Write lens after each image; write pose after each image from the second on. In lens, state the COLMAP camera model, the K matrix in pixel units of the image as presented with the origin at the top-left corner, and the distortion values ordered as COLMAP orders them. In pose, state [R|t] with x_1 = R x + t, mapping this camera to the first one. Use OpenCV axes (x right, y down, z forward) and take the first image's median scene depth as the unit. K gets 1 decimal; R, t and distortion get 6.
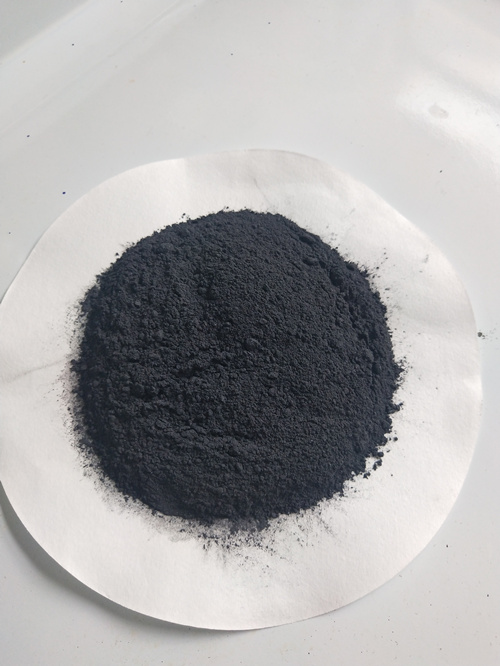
lens RADIAL K [[534.1, 0, 250.6], [0, 534.1, 329.8], [0, 0, 1]] dist [-0.051035, 0.018383]
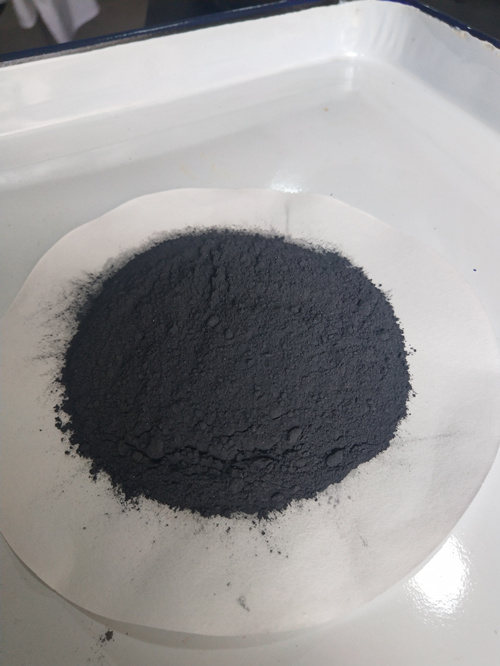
lens RADIAL K [[534.1, 0, 248.9], [0, 534.1, 337.3], [0, 0, 1]] dist [-0.051035, 0.018383]
pose [[-0.417519, 0.696467, -0.583620, 0.535337], [-0.826957, -0.025049, 0.561707, -0.547326], [0.376591, 0.717152, 0.586406, 0.457446]]
